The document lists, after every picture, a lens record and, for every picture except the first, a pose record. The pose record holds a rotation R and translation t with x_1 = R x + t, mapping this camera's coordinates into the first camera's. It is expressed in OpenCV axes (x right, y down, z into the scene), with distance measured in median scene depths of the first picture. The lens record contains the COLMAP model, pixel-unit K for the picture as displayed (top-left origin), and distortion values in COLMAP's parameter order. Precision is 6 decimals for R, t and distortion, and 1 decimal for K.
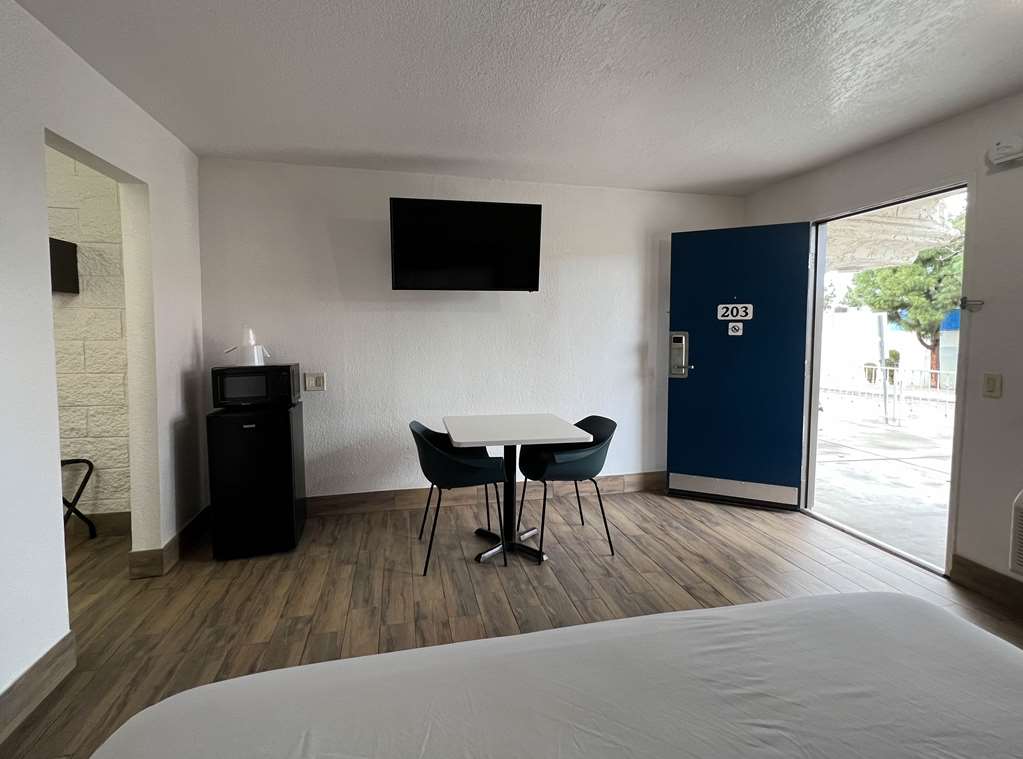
lens RADIAL K [[477.7, 0, 504.5], [0, 477.7, 359.8], [0, 0, 1]] dist [-0.002633, -0.000412]
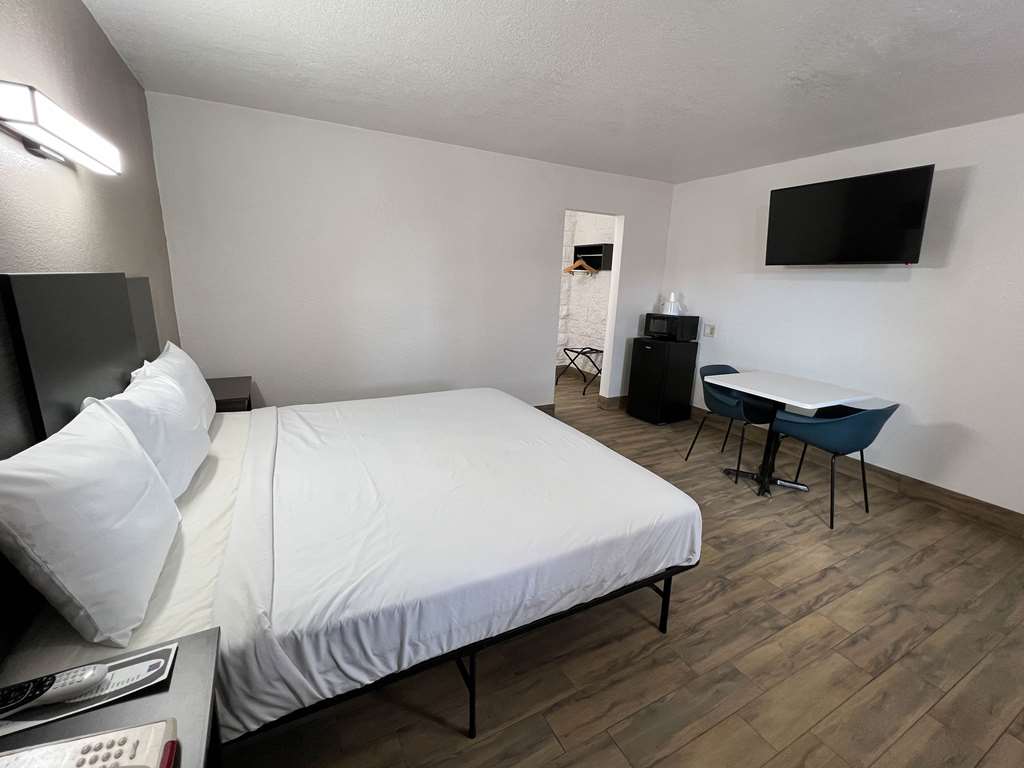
lens RADIAL K [[436.5, 0, 514.0], [0, 436.5, 380.3], [0, 0, 1]] dist [0.000029, 0.000120]
pose [[0.270558, 0.233709, -0.933905, 0.860171], [-0.097628, 0.971745, 0.214895, -0.041701], [0.957741, 0.033034, 0.285730, 0.057361]]
